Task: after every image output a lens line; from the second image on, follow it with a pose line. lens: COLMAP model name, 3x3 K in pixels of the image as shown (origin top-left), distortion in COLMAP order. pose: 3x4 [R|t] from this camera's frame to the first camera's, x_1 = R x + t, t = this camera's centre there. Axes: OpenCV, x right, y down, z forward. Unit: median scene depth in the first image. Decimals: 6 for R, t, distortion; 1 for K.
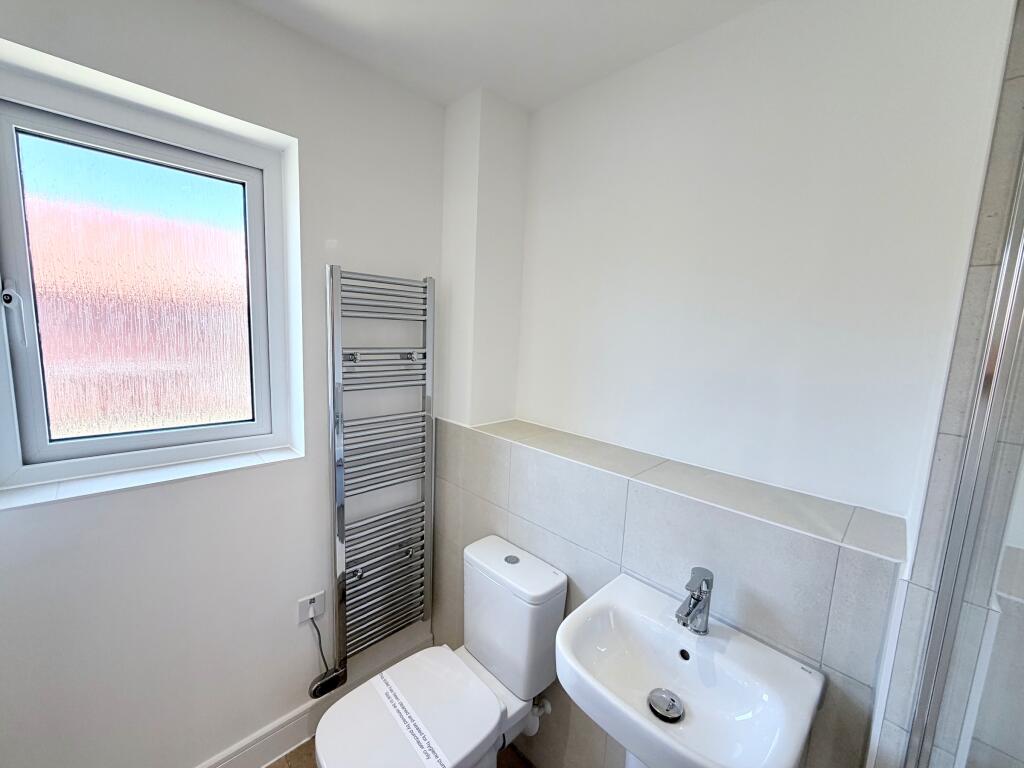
lens RADIAL K [[406.3, 0, 509.3], [0, 406.3, 385.6], [0, 0, 1]] dist [-0.002800, 0.000512]
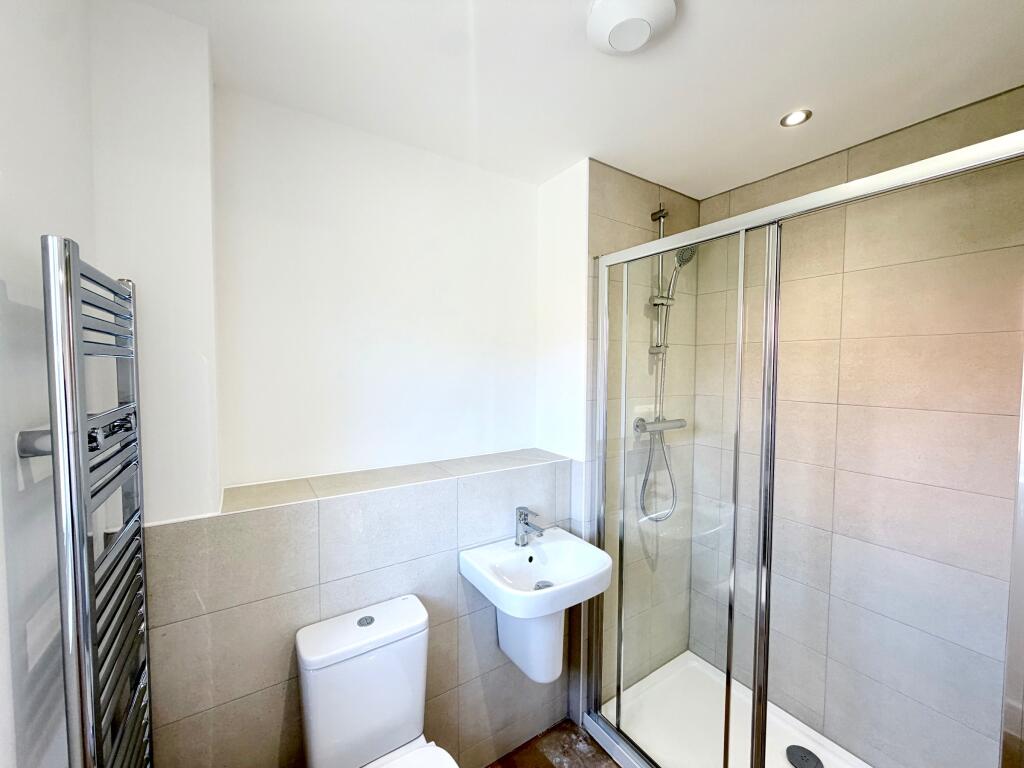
lens RADIAL K [[406.3, 0, 510.7], [0, 406.3, 384.8], [0, 0, 1]] dist [-0.002800, 0.000512]
pose [[0.187278, -0.083569, 0.978746, -0.791064], [0.126470, 0.990133, 0.060342, -0.106566], [-0.974132, 0.112481, 0.195999, 0.462143]]
